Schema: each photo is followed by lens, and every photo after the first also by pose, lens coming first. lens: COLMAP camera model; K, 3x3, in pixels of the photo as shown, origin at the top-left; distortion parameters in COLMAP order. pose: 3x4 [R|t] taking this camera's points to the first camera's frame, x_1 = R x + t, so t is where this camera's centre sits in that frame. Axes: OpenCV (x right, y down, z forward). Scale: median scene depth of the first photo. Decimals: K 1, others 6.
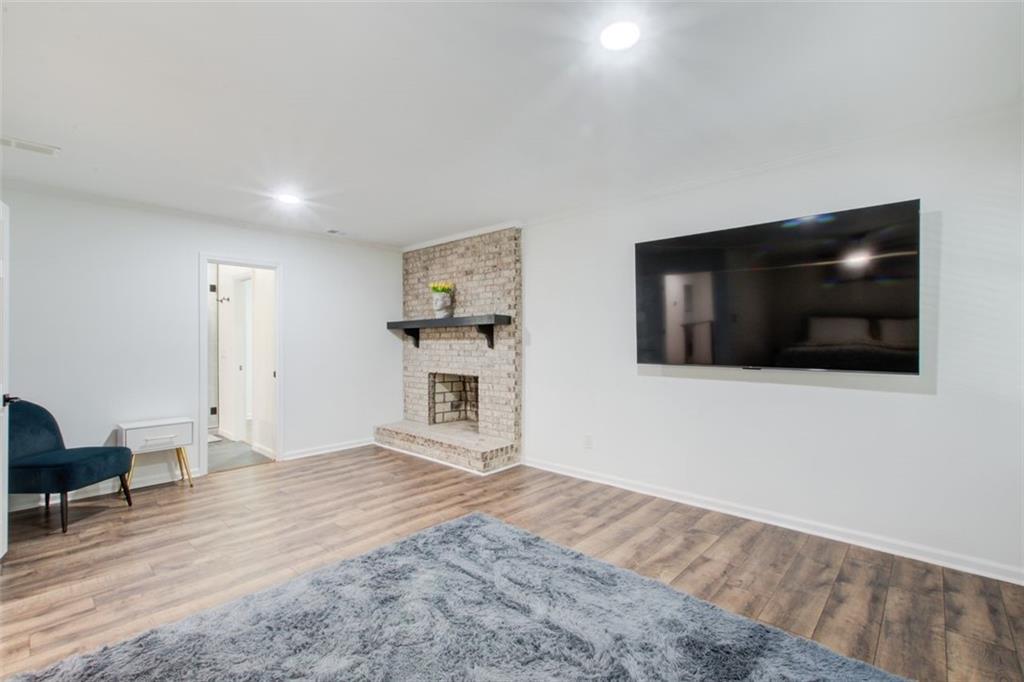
lens RADIAL K [[453.8, 0, 514.0], [0, 453.8, 346.2], [0, 0, 1]] dist [-0.000588, -0.000023]
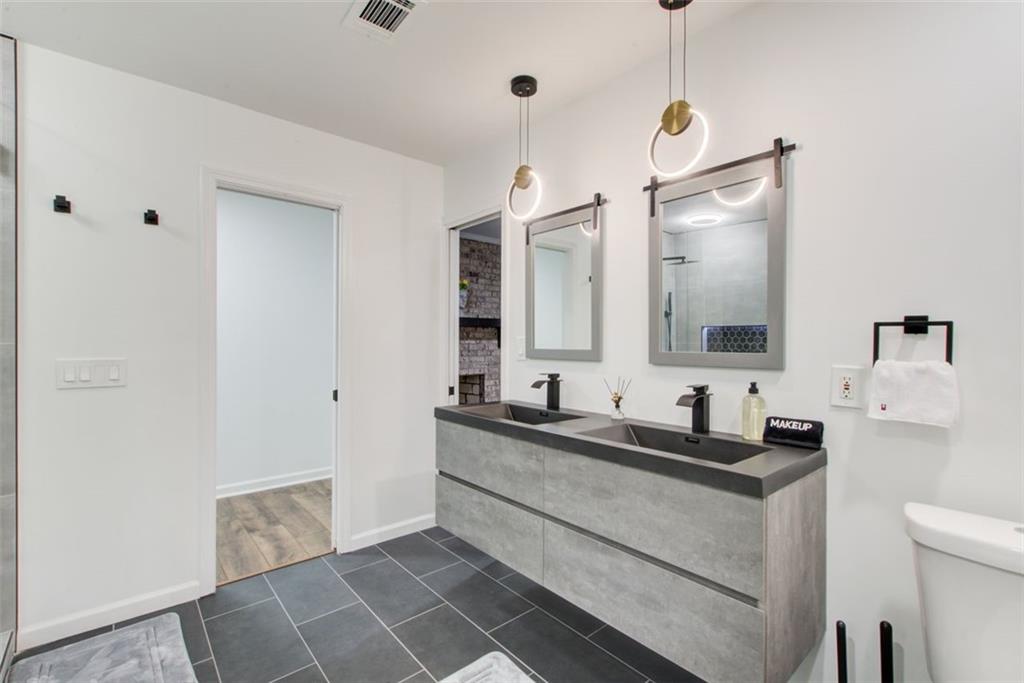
lens RADIAL K [[453.8, 0, 514.0], [0, 453.8, 346.7], [0, 0, 1]] dist [-0.000588, -0.000023]
pose [[0.108808, -0.006455, 0.994042, -1.126301], [-0.002654, 0.999973, 0.006784, -0.005849], [-0.994059, -0.003376, 0.108788, 0.807705]]
